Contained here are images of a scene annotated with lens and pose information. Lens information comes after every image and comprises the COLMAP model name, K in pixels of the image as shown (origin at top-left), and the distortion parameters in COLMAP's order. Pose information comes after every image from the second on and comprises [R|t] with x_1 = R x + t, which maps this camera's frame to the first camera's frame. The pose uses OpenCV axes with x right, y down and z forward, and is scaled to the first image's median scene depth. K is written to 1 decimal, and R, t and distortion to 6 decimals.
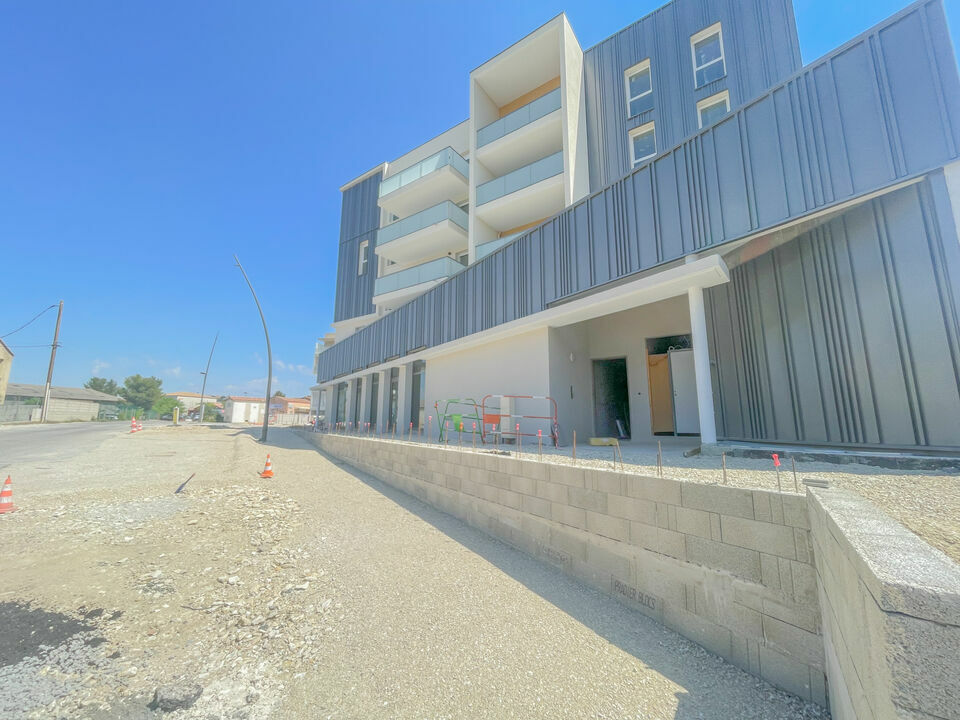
lens RADIAL K [[391.1, 0, 476.5], [0, 391.1, 357.6], [0, 0, 1]] dist [-0.000177, -0.000238]
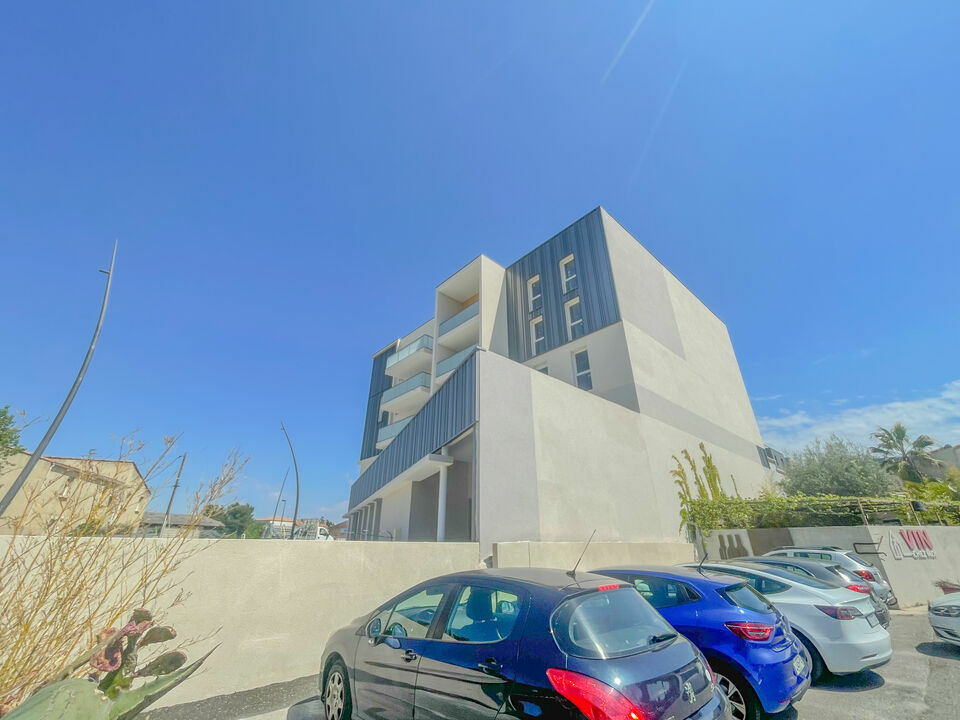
lens RADIAL K [[383.6, 0, 480.0], [0, 383.6, 360.0], [0, 0, 1]] dist [-0.000583, -0.000077]
pose [[0.979958, -0.092576, -0.176387, 0.325963], [0.040088, 0.958986, -0.280604, -0.046957], [0.195130, 0.267909, 0.943477, -0.223535]]
